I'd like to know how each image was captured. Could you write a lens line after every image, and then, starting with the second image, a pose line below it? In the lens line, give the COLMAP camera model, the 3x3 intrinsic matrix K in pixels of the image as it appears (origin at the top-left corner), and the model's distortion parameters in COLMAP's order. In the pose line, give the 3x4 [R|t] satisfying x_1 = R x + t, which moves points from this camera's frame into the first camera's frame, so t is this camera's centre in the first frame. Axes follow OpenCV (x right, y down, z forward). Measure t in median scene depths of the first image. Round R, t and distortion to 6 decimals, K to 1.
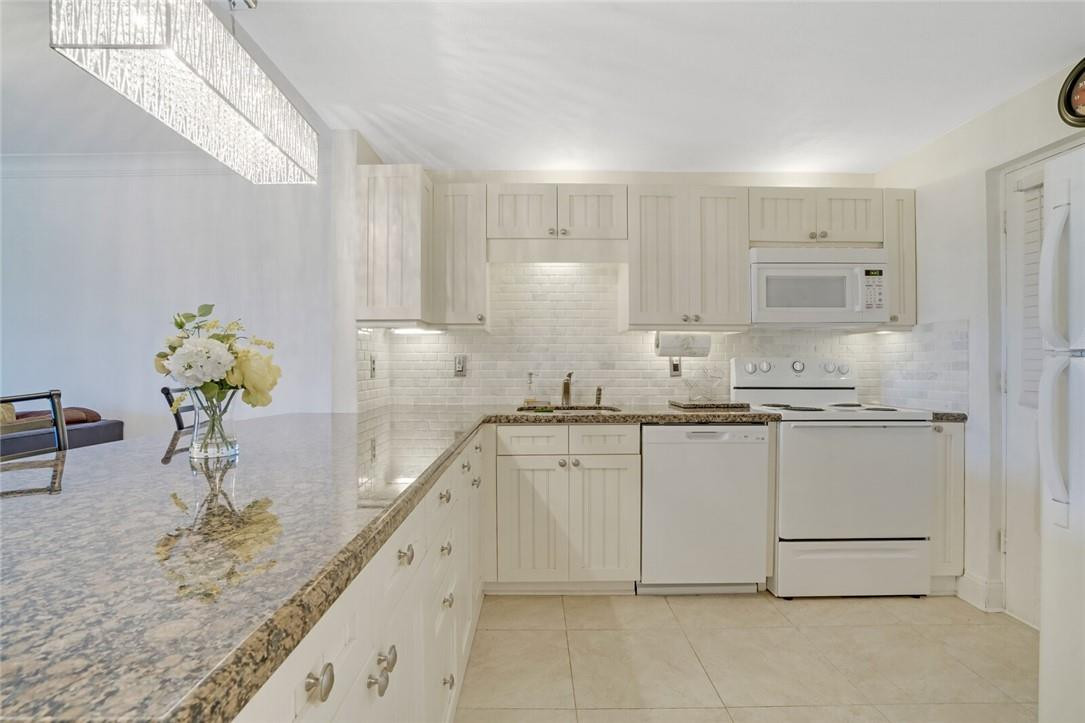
lens RADIAL K [[505.5, 0, 534.3], [0, 505.5, 367.1], [0, 0, 1]] dist [-0.042113, 0.018210]
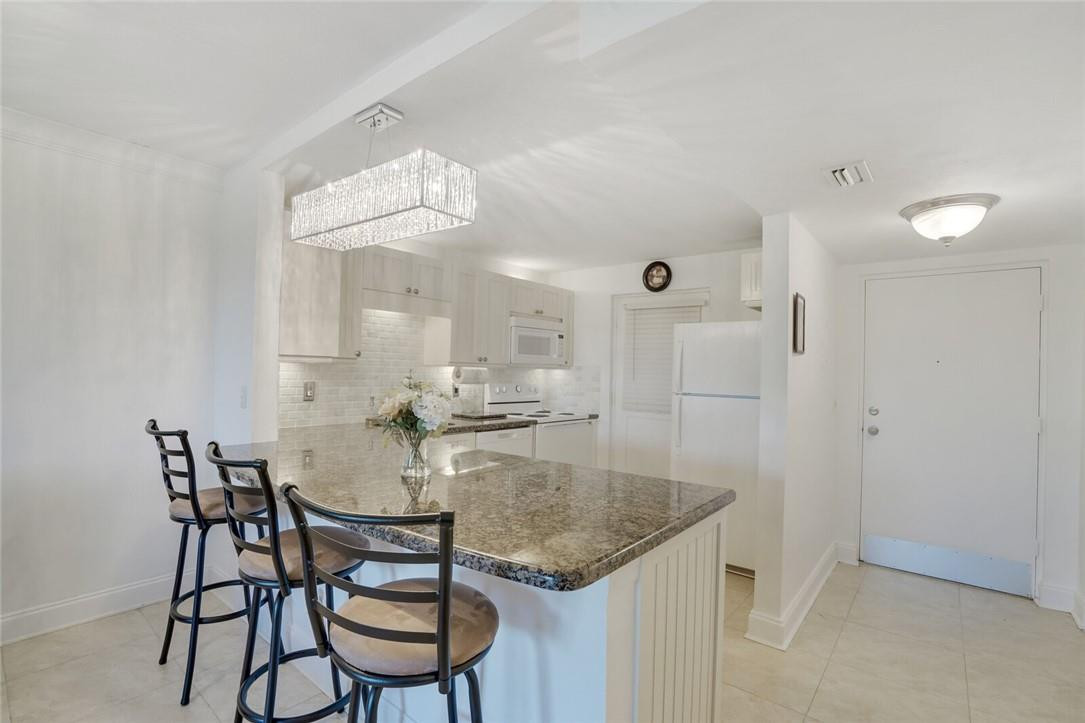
lens RADIAL K [[505.5, 0, 534.3], [0, 505.5, 367.1], [0, 0, 1]] dist [-0.042113, 0.018210]
pose [[0.654126, 0.020949, 0.756096, -0.717837], [-0.018005, 0.999764, -0.012124, -0.056706], [-0.756171, -0.005683, 0.654349, -0.103402]]
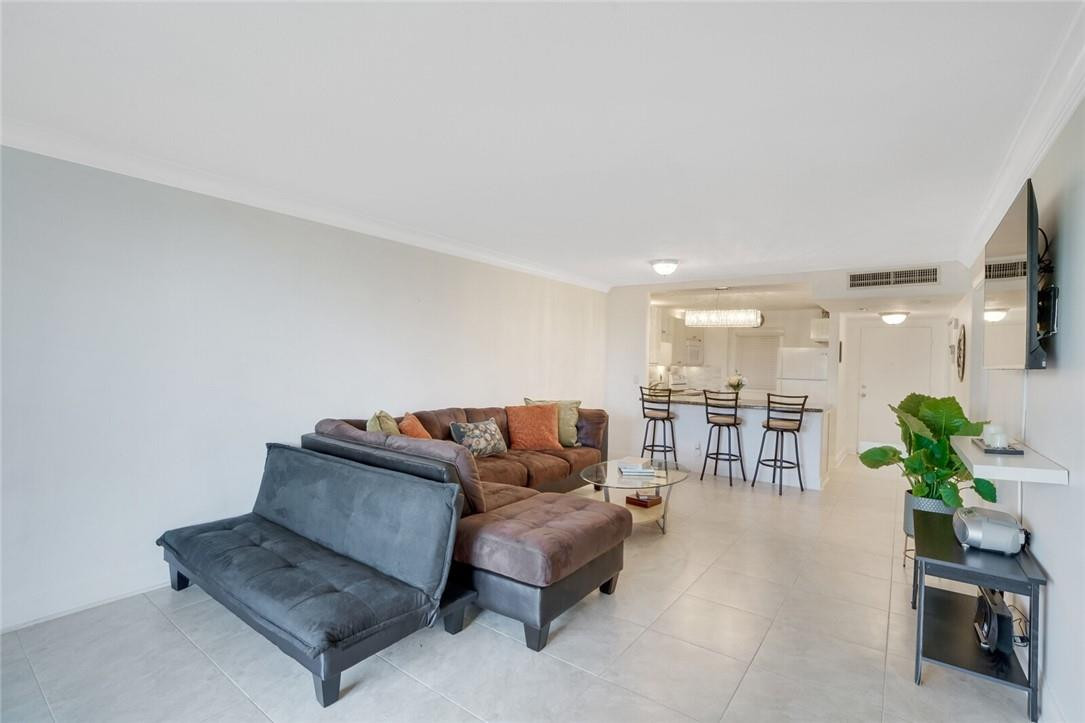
lens RADIAL K [[505.5, 0, 534.3], [0, 505.5, 367.1], [0, 0, 1]] dist [-0.042113, 0.018210]
pose [[0.613287, 0.013039, 0.789753, -2.636197], [-0.021268, 0.999774, 0.000009, -0.046379], [-0.789574, -0.016802, 0.613425, -0.188046]]
